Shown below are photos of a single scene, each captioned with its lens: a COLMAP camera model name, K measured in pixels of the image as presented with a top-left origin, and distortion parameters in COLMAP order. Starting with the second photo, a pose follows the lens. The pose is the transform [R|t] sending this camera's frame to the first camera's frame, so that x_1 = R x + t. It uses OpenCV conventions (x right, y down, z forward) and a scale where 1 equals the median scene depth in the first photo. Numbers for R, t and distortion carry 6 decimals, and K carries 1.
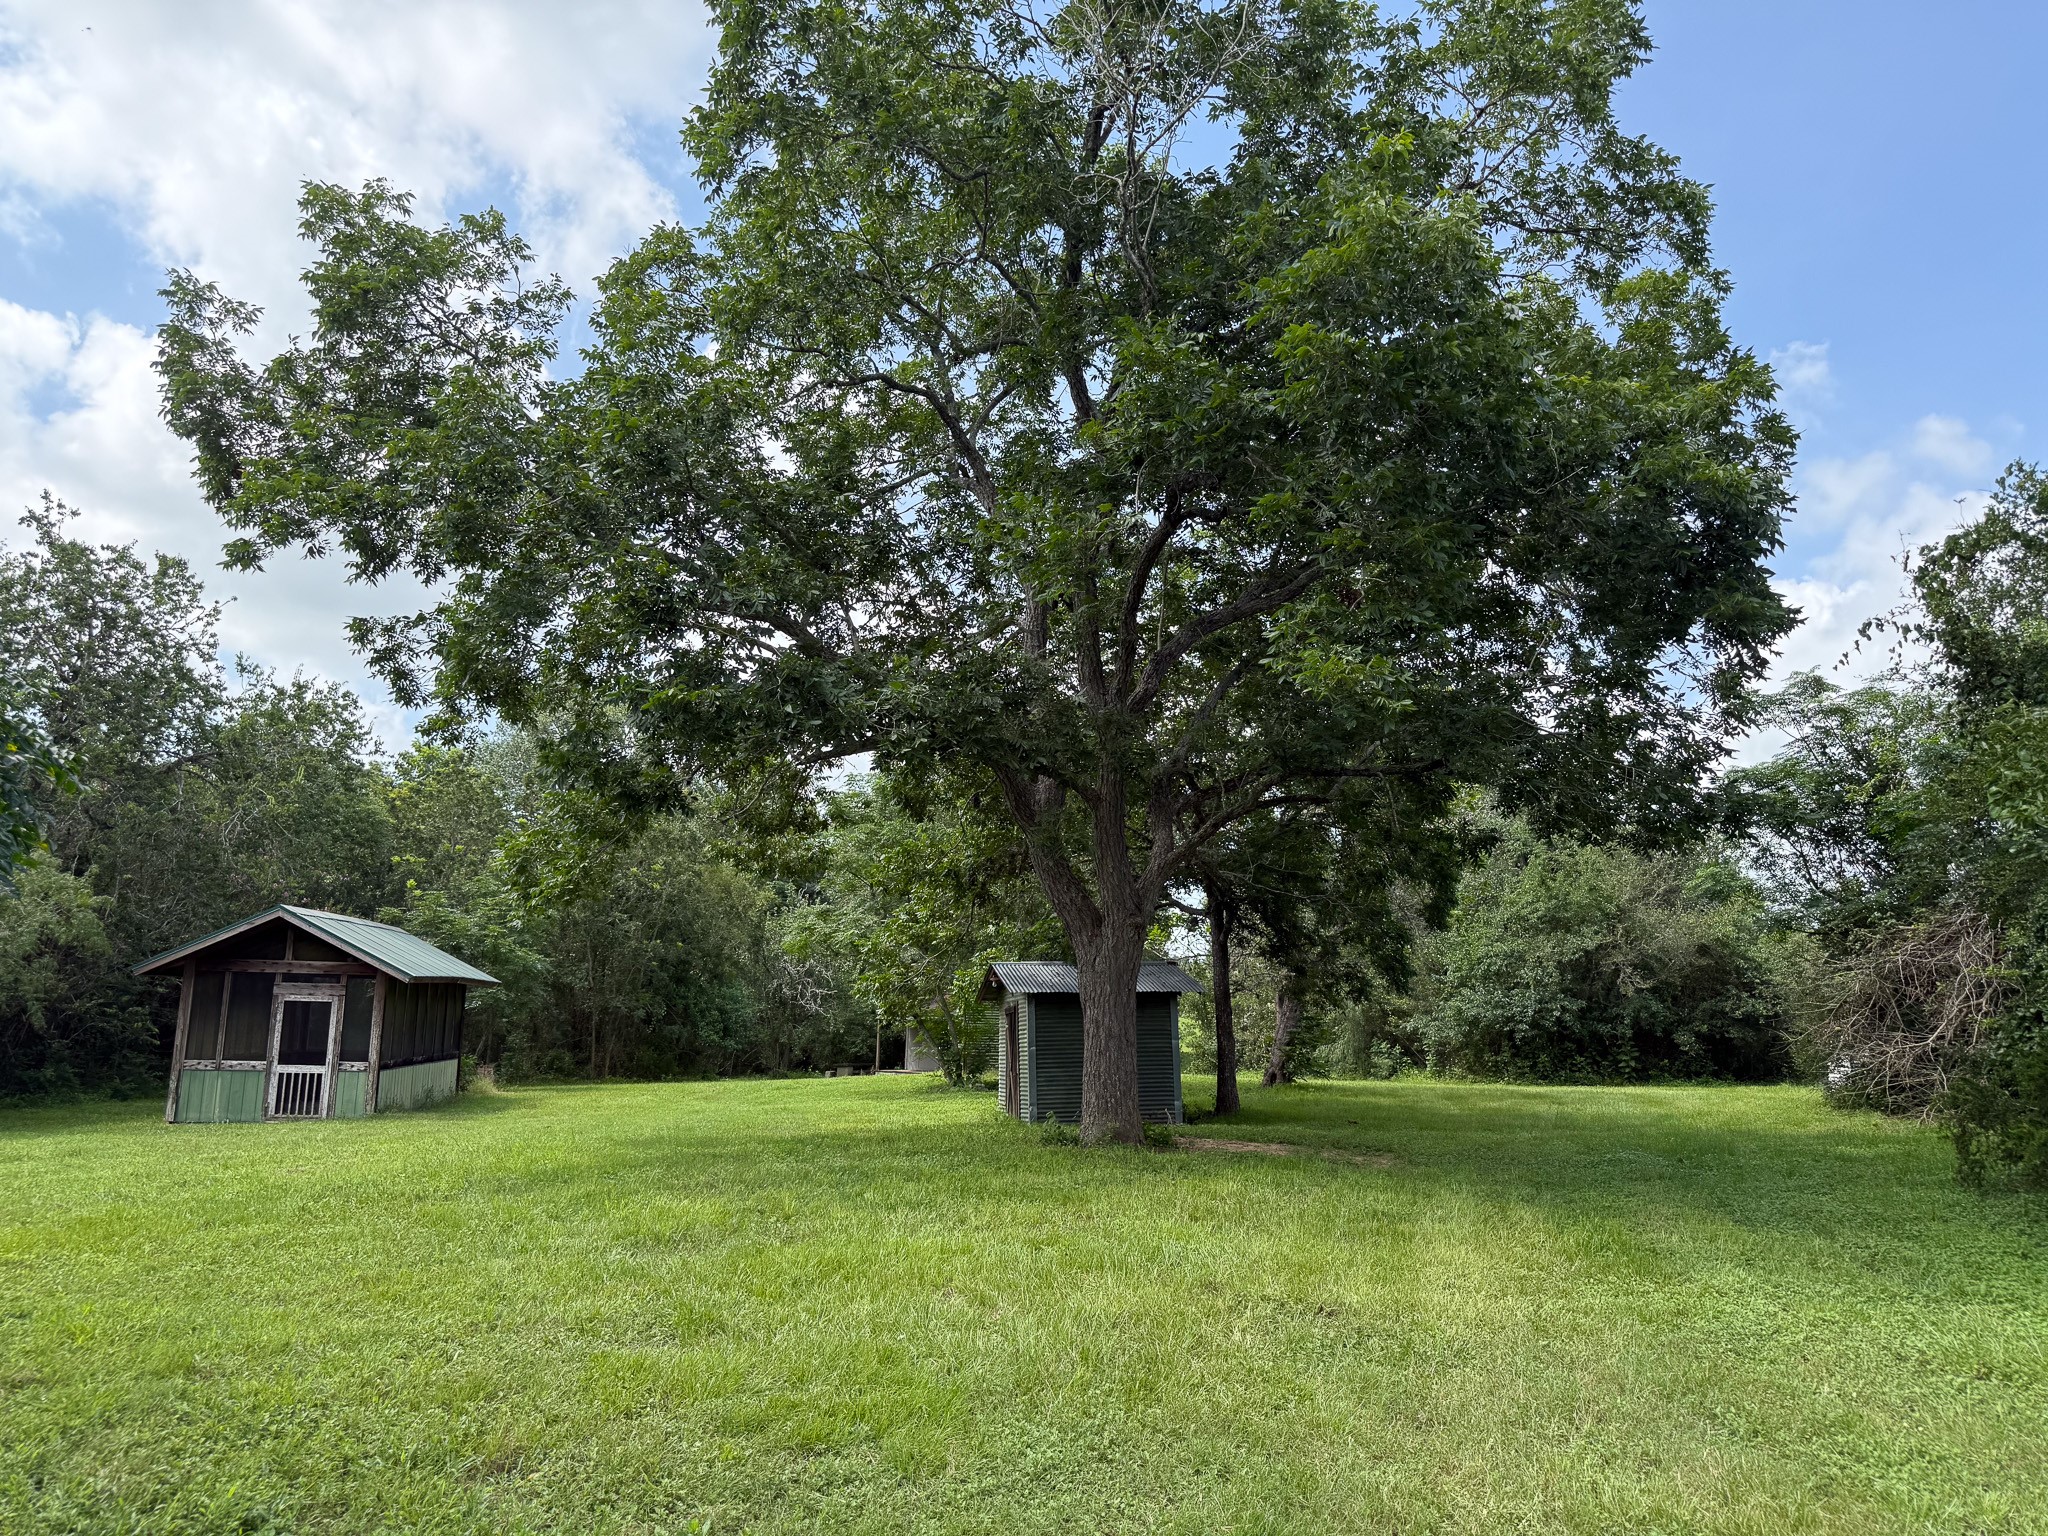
lens RADIAL K [[1434.0, 0, 1024.8], [0, 1434.0, 772.3], [0, 0, 1]] dist [0.005212, 0.000918]
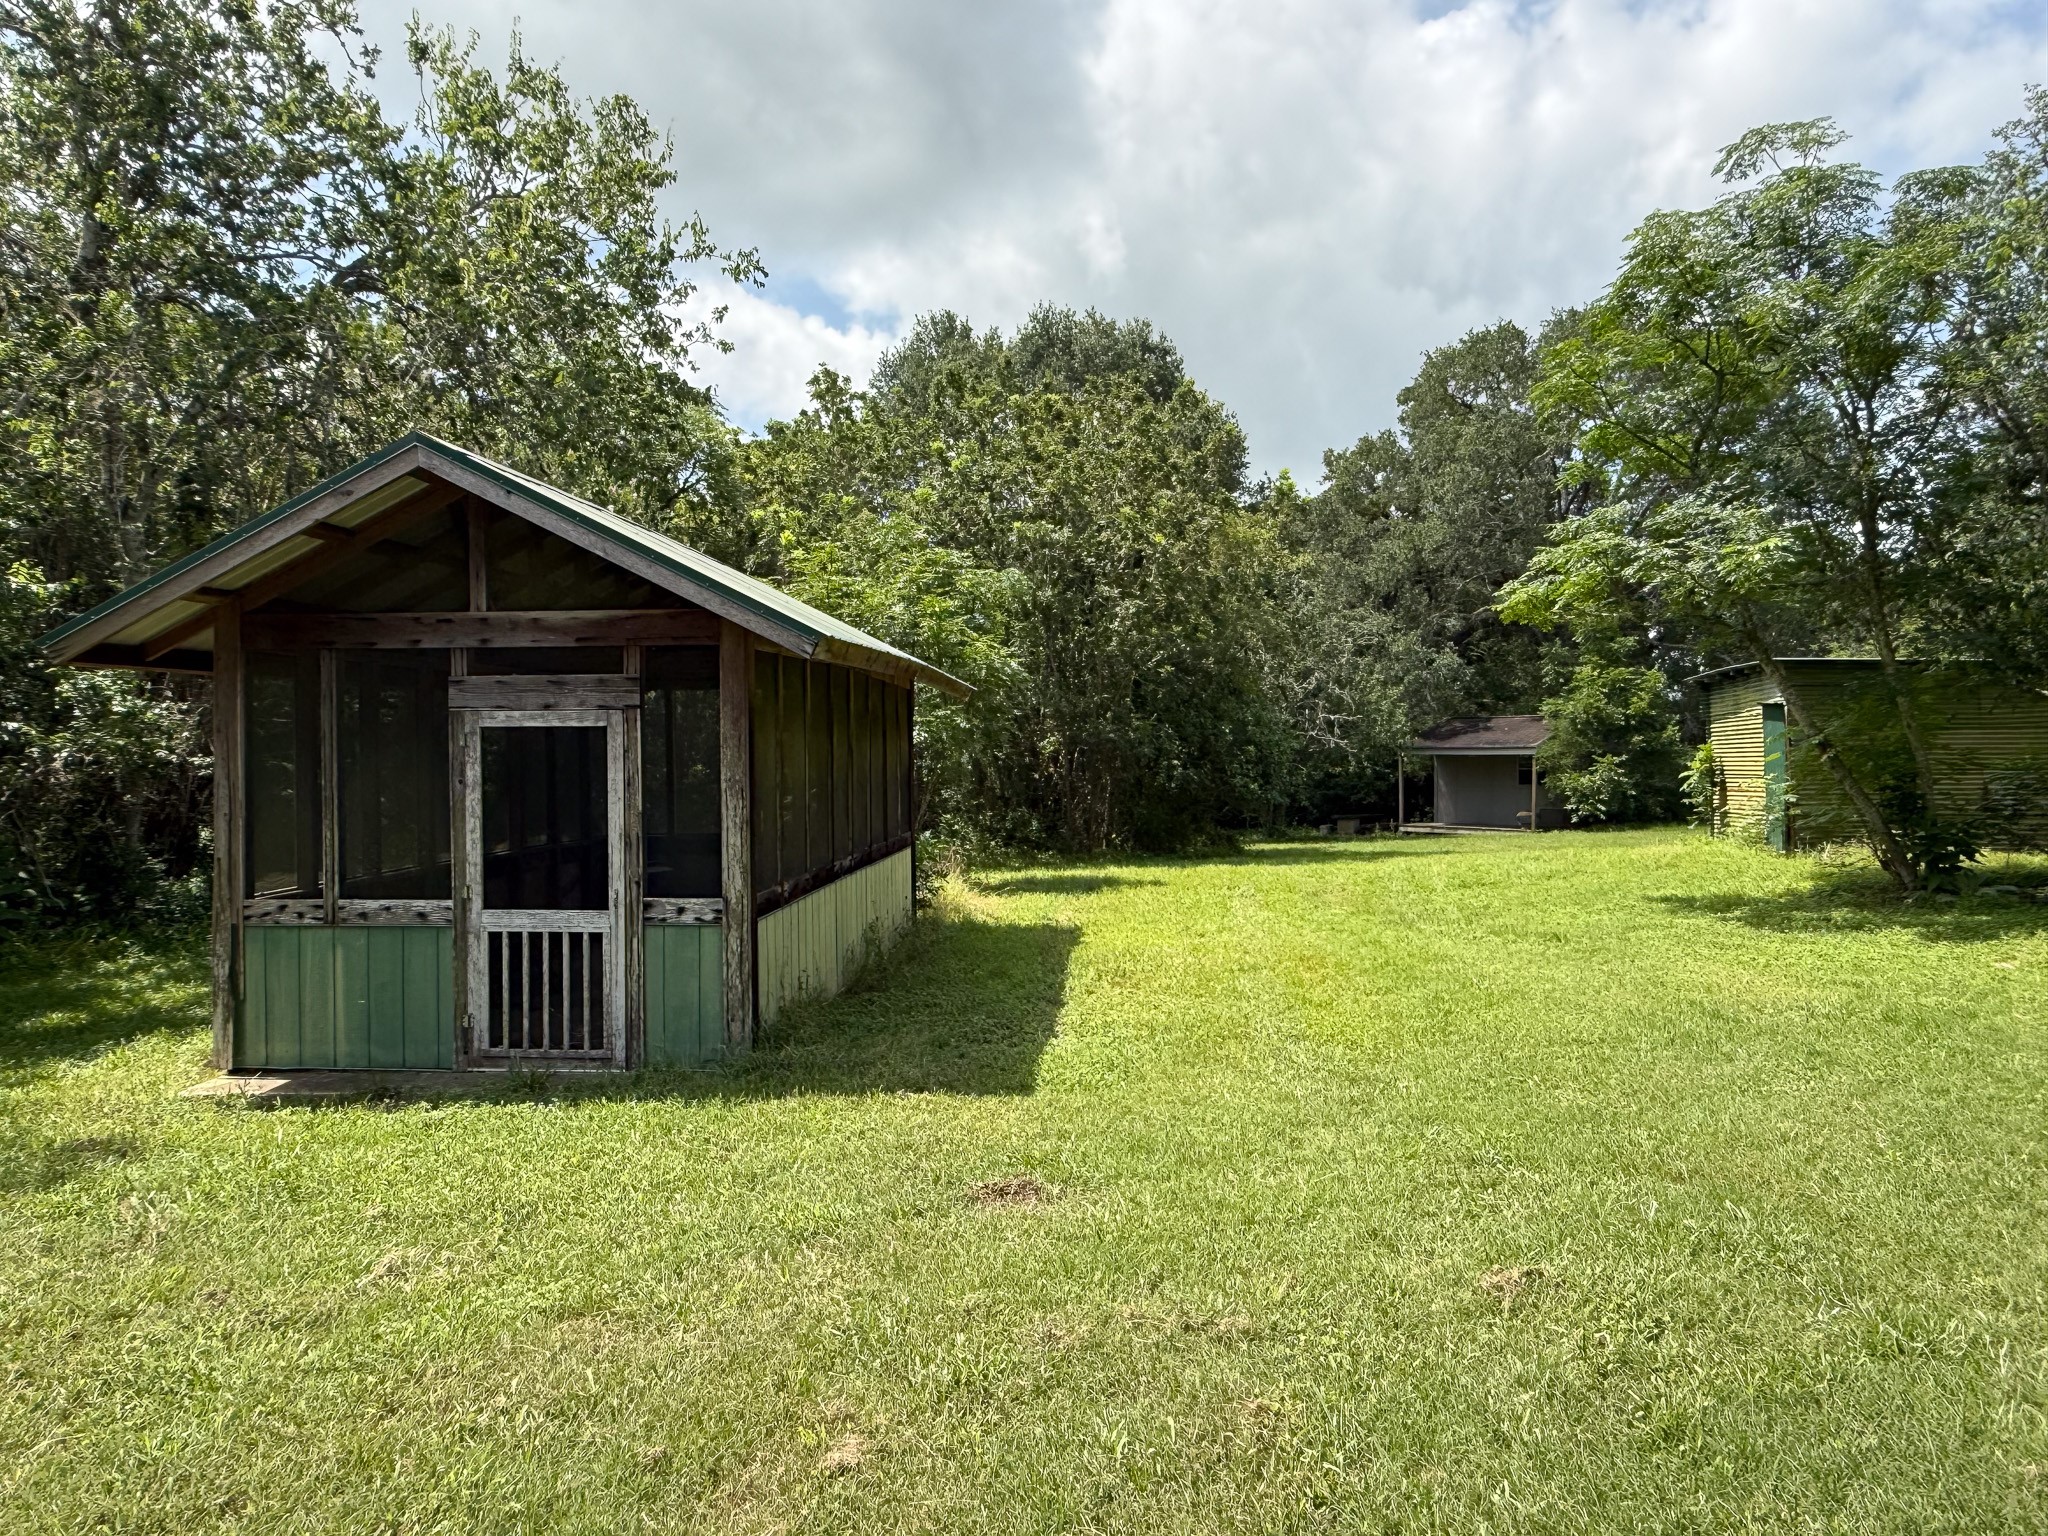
lens RADIAL K [[1371.3, 0, 1020.9], [0, 1371.3, 766.8], [0, 0, 1]] dist [-0.007102, -0.001207]
pose [[0.972305, -0.023364, -0.232544, -0.312814], [0.063661, 0.983843, 0.167330, 0.121389], [0.224878, -0.177500, 0.958083, 0.711362]]
